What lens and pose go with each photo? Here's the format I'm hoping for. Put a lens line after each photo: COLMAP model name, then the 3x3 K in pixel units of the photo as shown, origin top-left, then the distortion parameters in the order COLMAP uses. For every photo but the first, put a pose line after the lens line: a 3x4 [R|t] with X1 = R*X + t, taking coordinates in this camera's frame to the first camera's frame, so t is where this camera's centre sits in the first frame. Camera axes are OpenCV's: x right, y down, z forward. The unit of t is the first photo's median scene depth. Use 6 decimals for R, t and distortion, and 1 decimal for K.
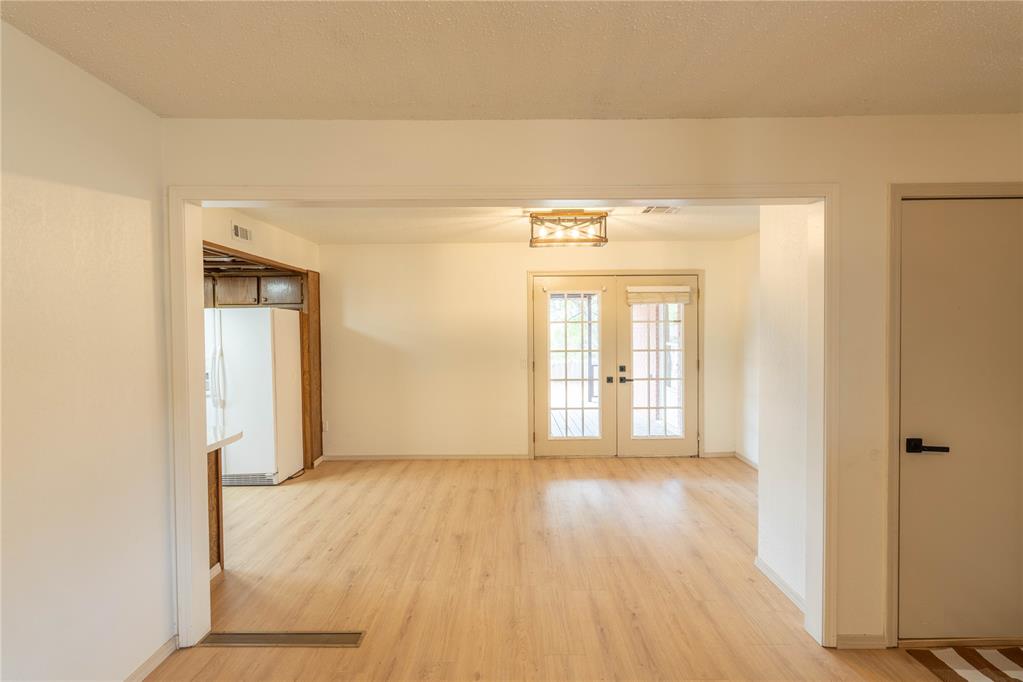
lens RADIAL K [[453.2, 0, 507.5], [0, 453.2, 337.9], [0, 0, 1]] dist [-0.015652, 0.000071]
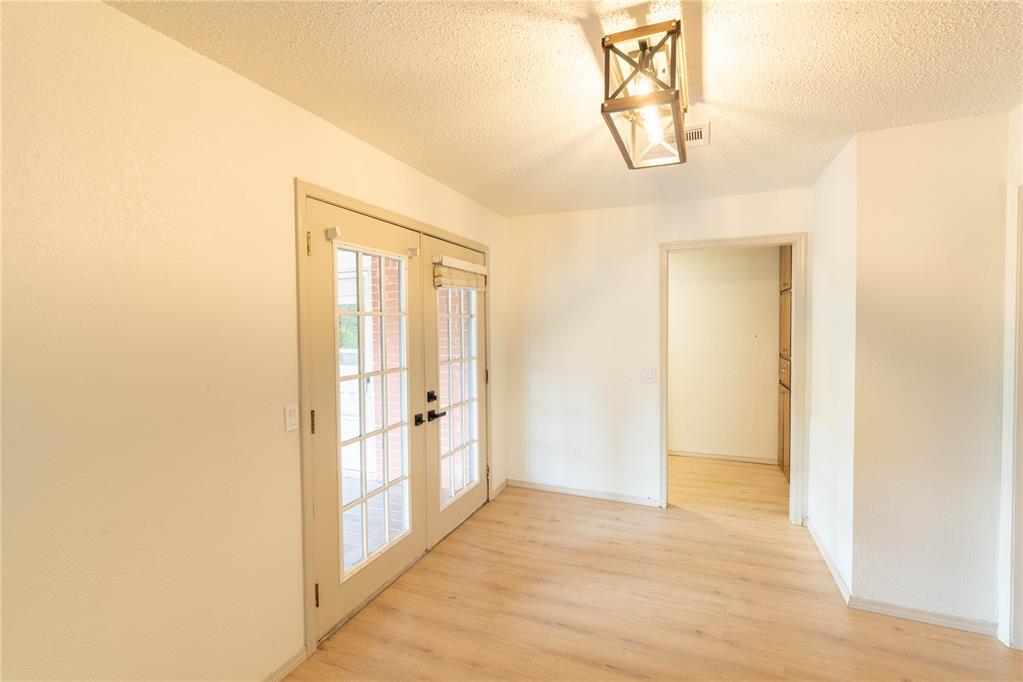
lens RADIAL K [[453.2, 0, 513.4], [0, 453.2, 342.4], [0, 0, 1]] dist [-0.015652, 0.000071]
pose [[0.383433, -0.030945, 0.923050, -0.237100], [0.024919, 0.999421, 0.023155, -0.011620], [-0.923233, 0.014123, 0.383982, 0.681773]]
